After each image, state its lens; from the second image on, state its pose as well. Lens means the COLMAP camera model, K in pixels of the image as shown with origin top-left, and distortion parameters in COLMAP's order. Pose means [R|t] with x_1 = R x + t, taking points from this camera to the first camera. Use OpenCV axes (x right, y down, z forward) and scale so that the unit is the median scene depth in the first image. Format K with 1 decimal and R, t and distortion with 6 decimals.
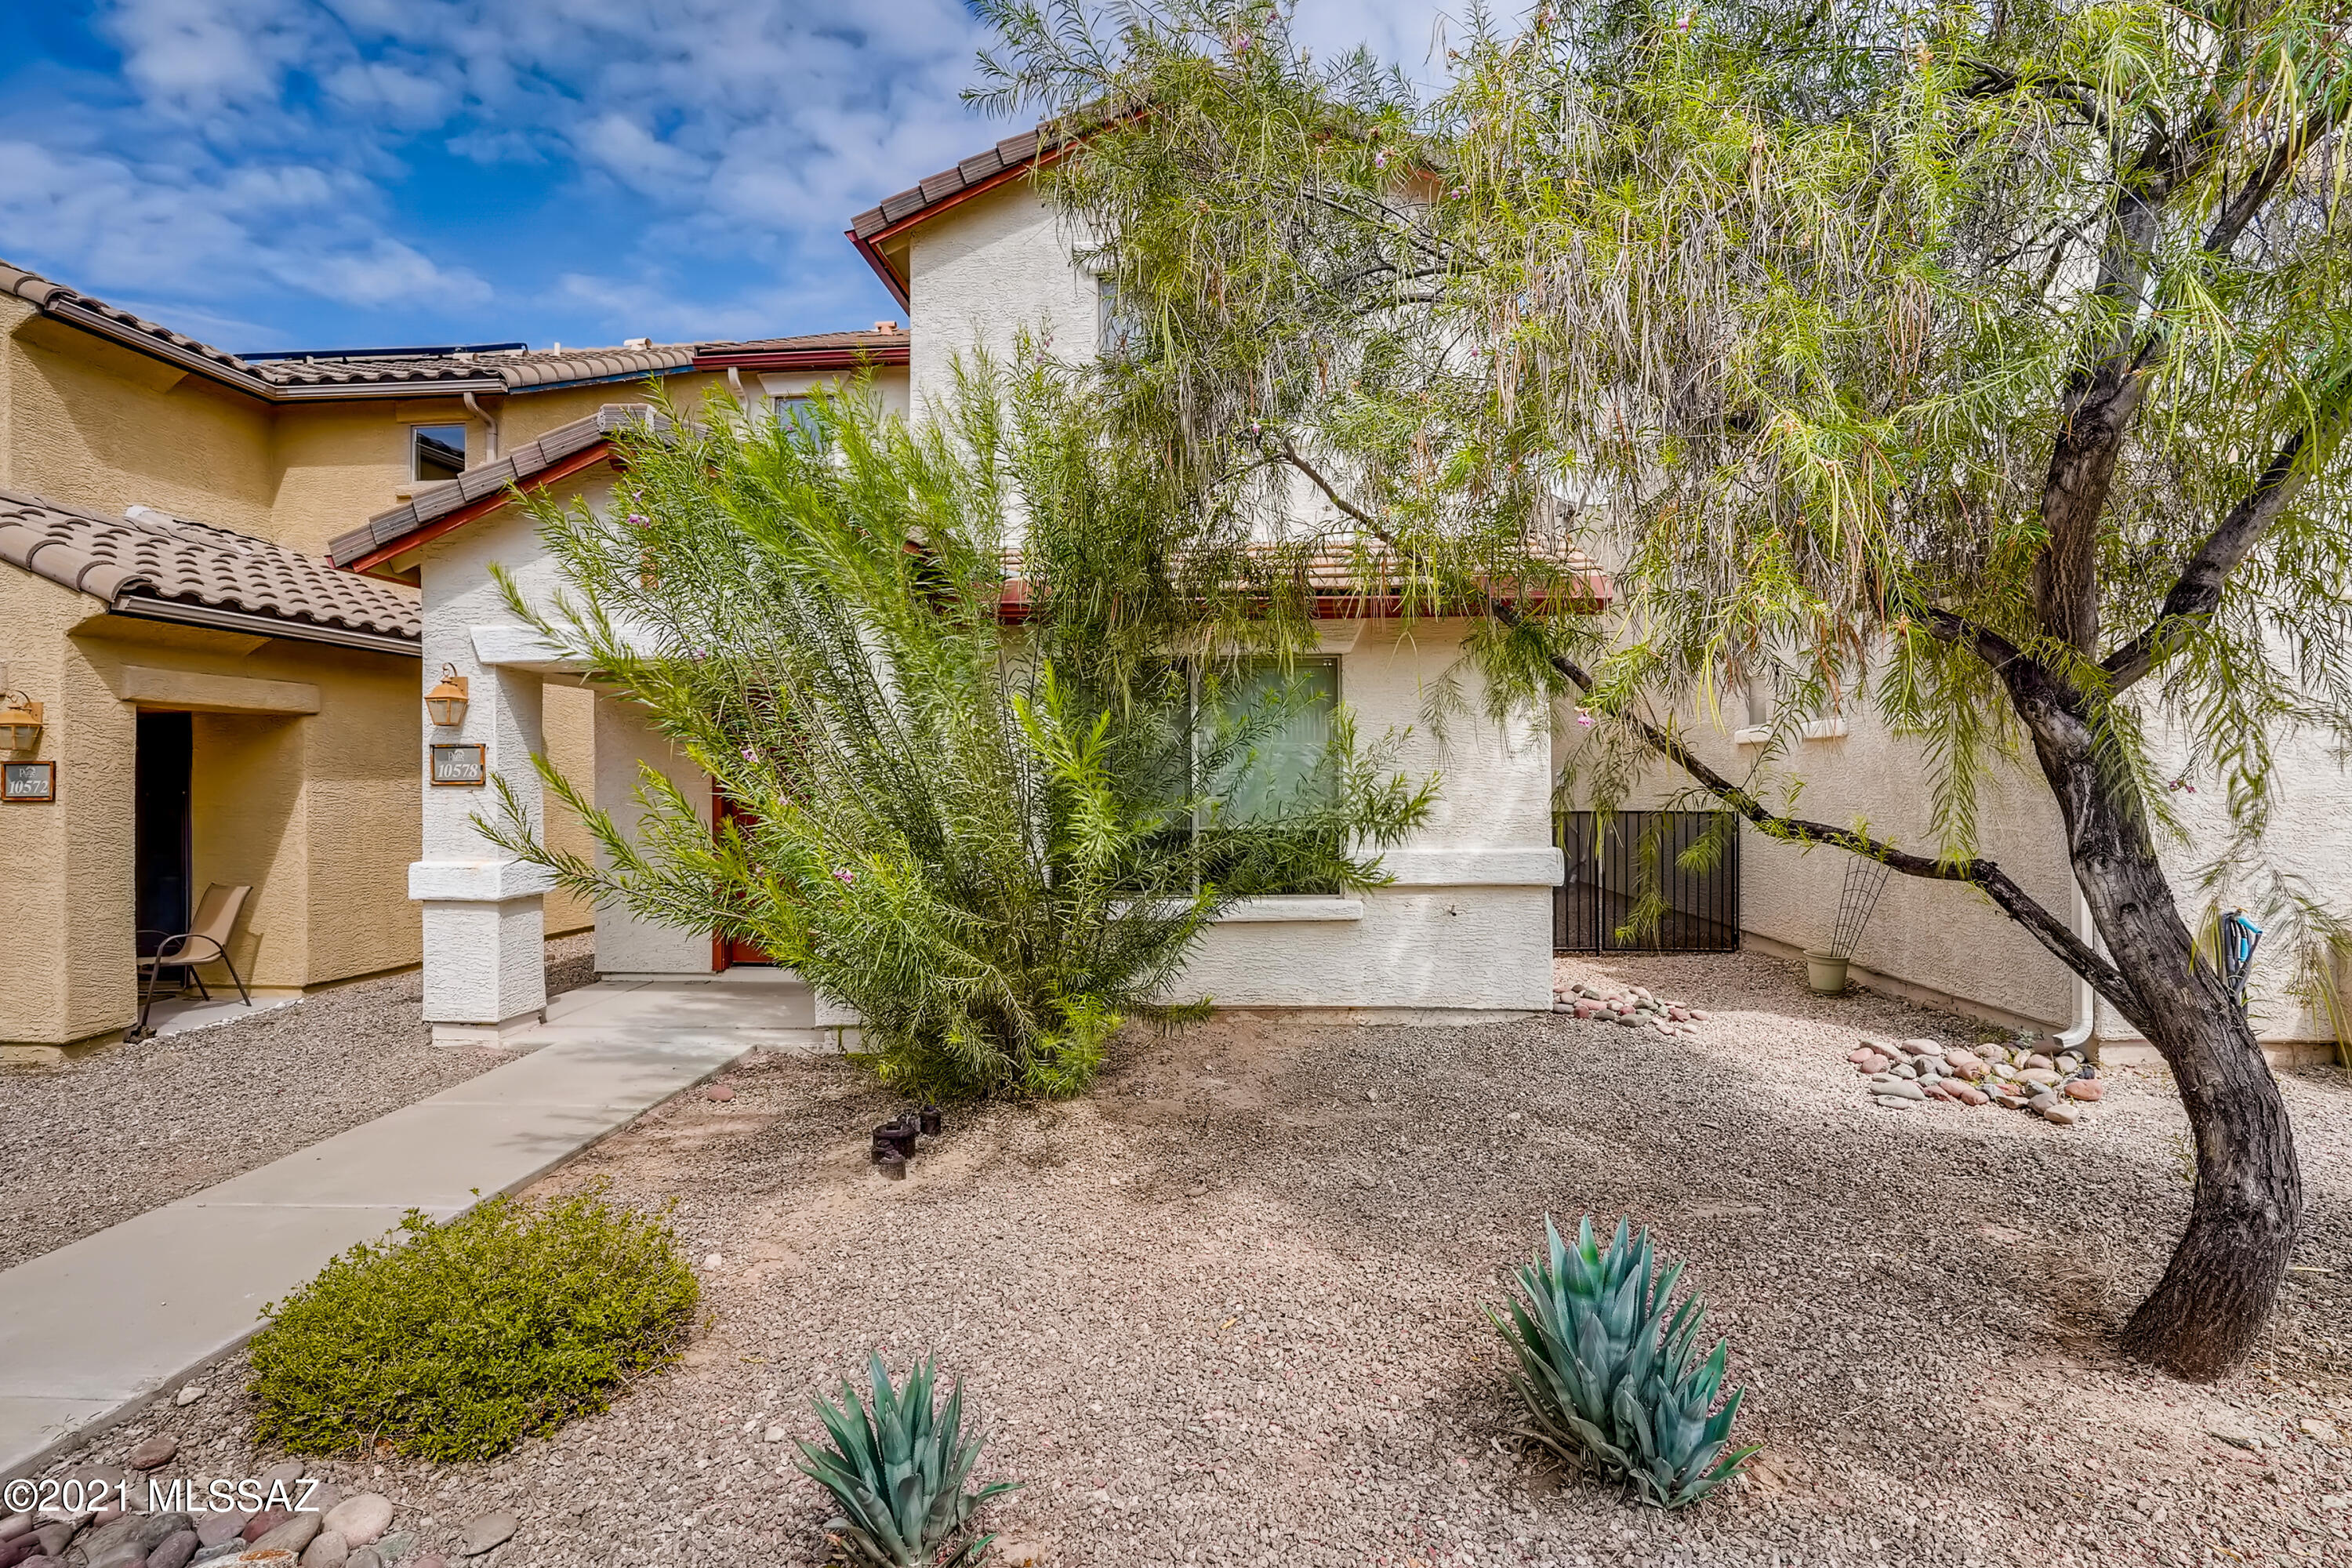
lens RADIAL K [[1170.8, 0, 1188.0], [0, 1170.8, 767.9], [0, 0, 1]] dist [-0.044175, 0.025281]
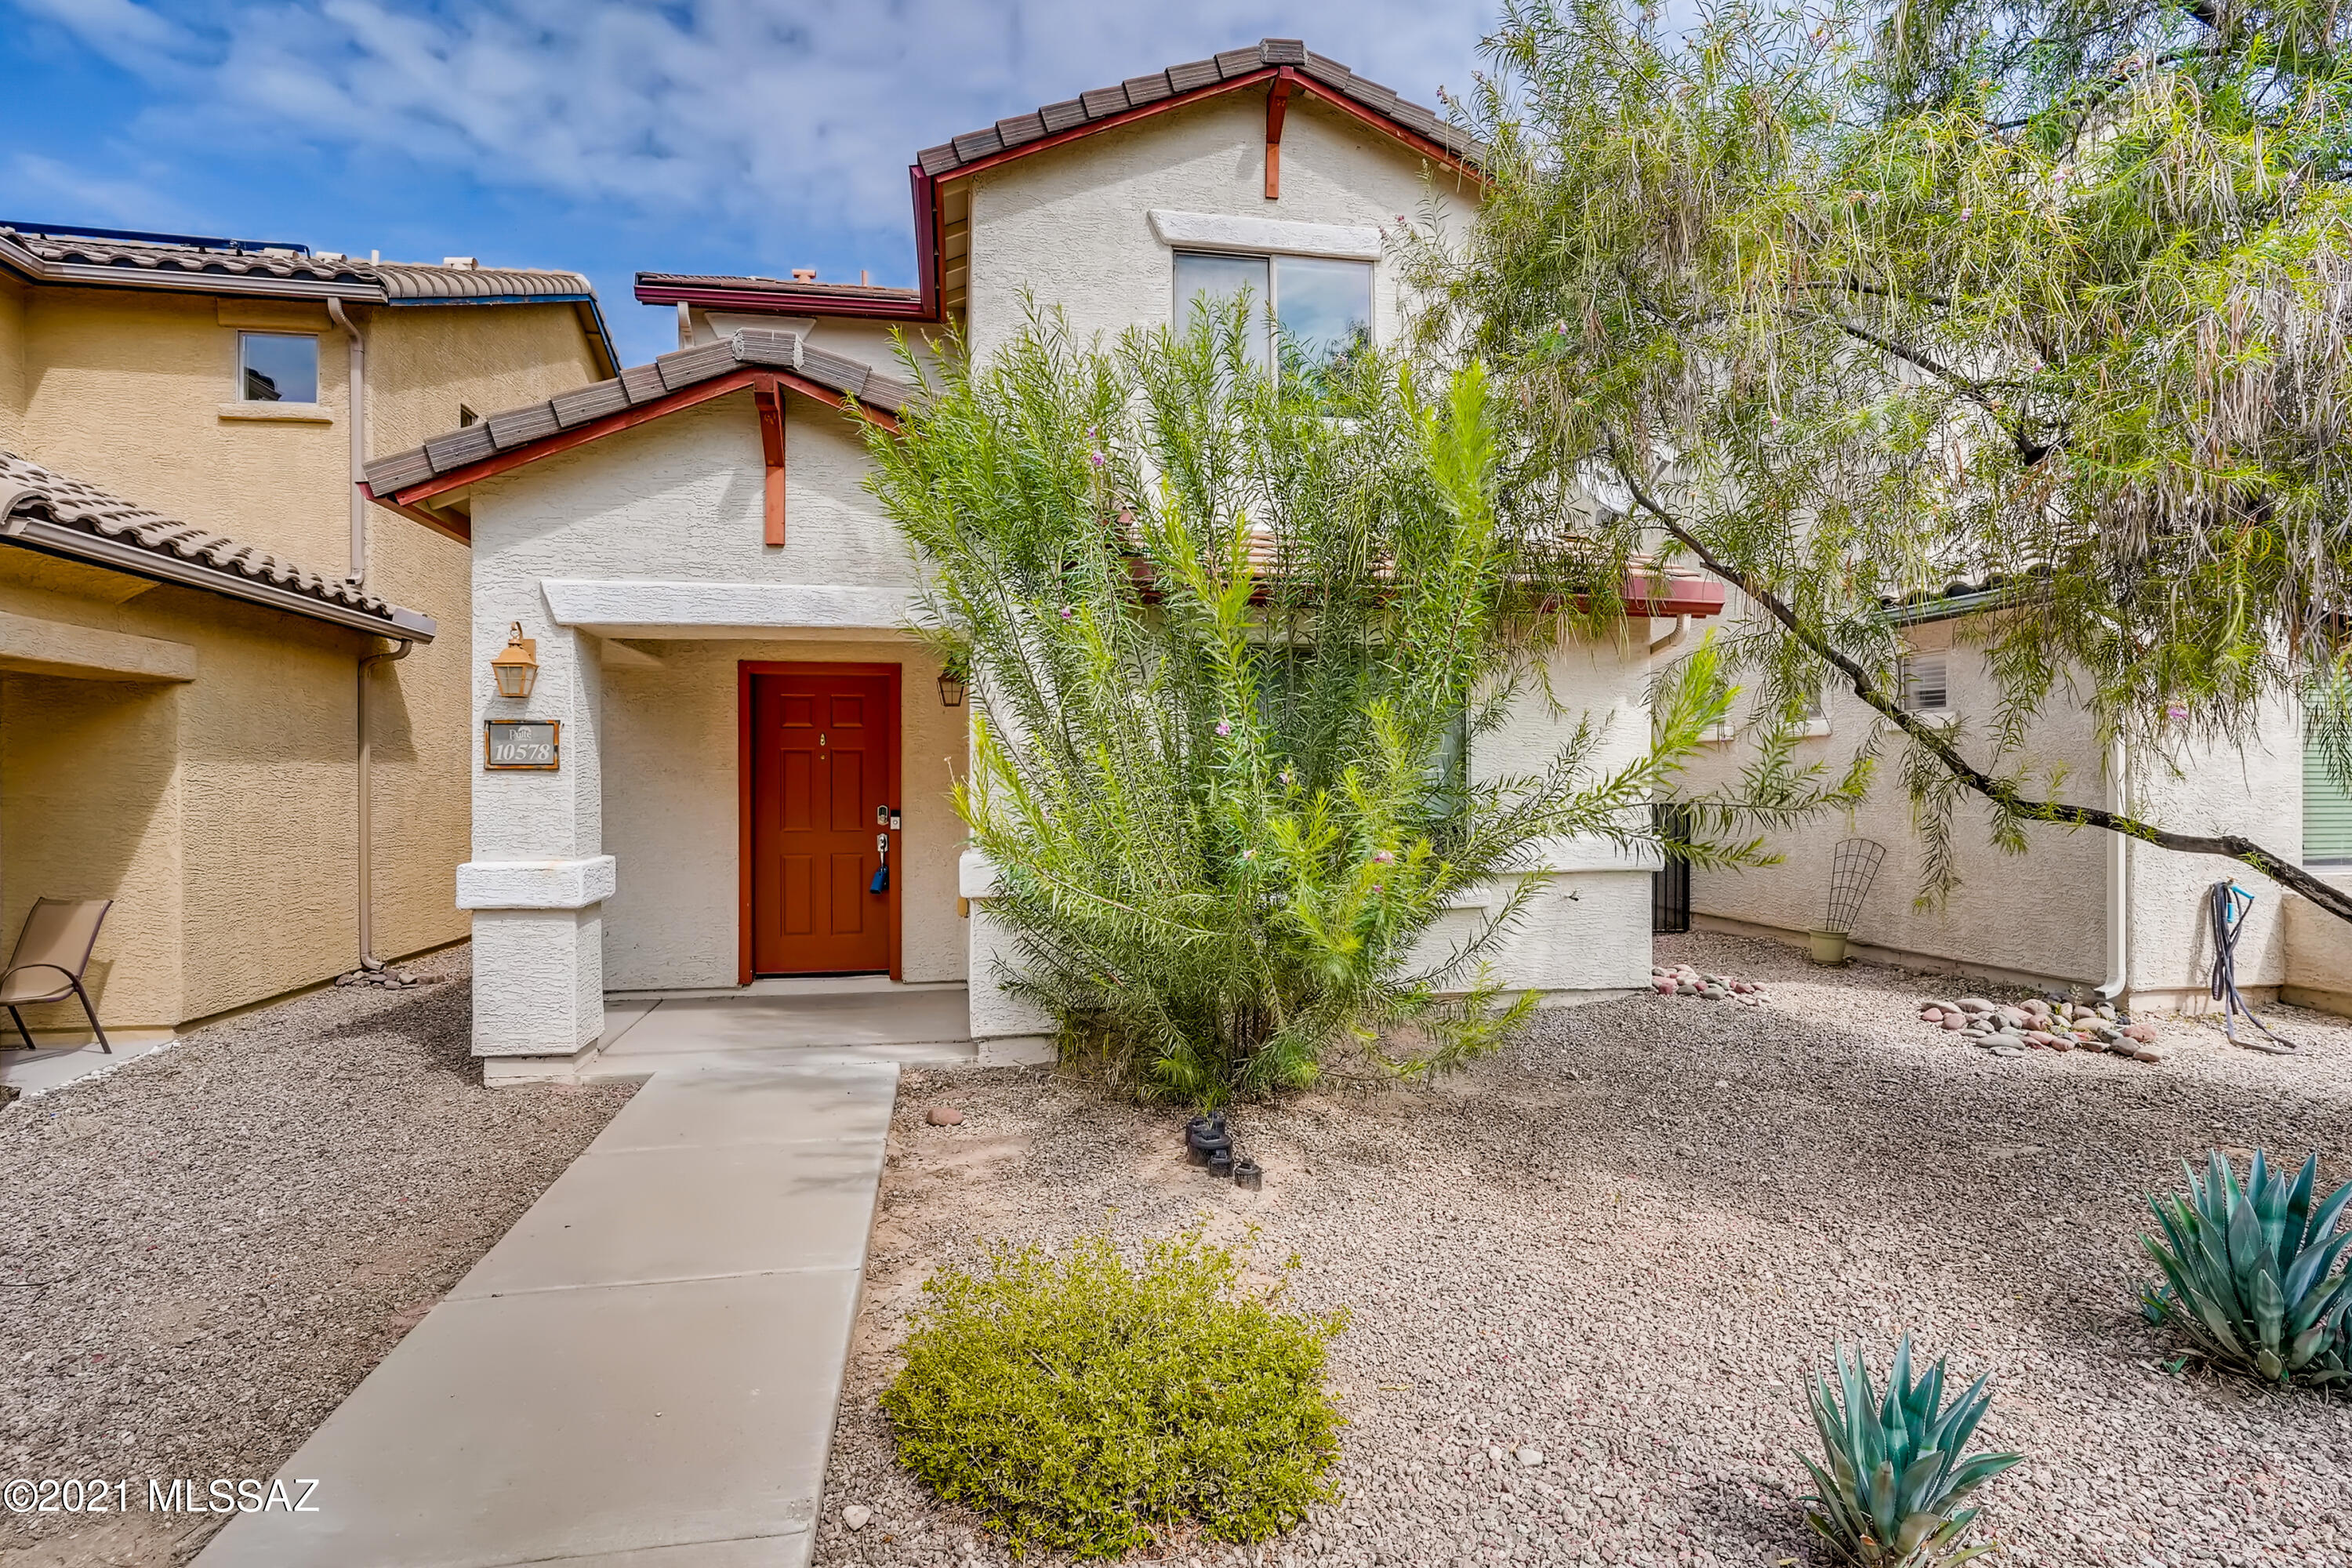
lens RADIAL K [[1178.5, 0, 1187.0], [0, 1178.5, 769.5], [0, 0, 1]] dist [-0.043800, 0.024606]
pose [[0.968287, 0.006534, 0.249756, -0.378638], [-0.007026, 0.999975, 0.001078, 0.010601], [-0.249742, -0.002799, 0.968308, 0.071424]]
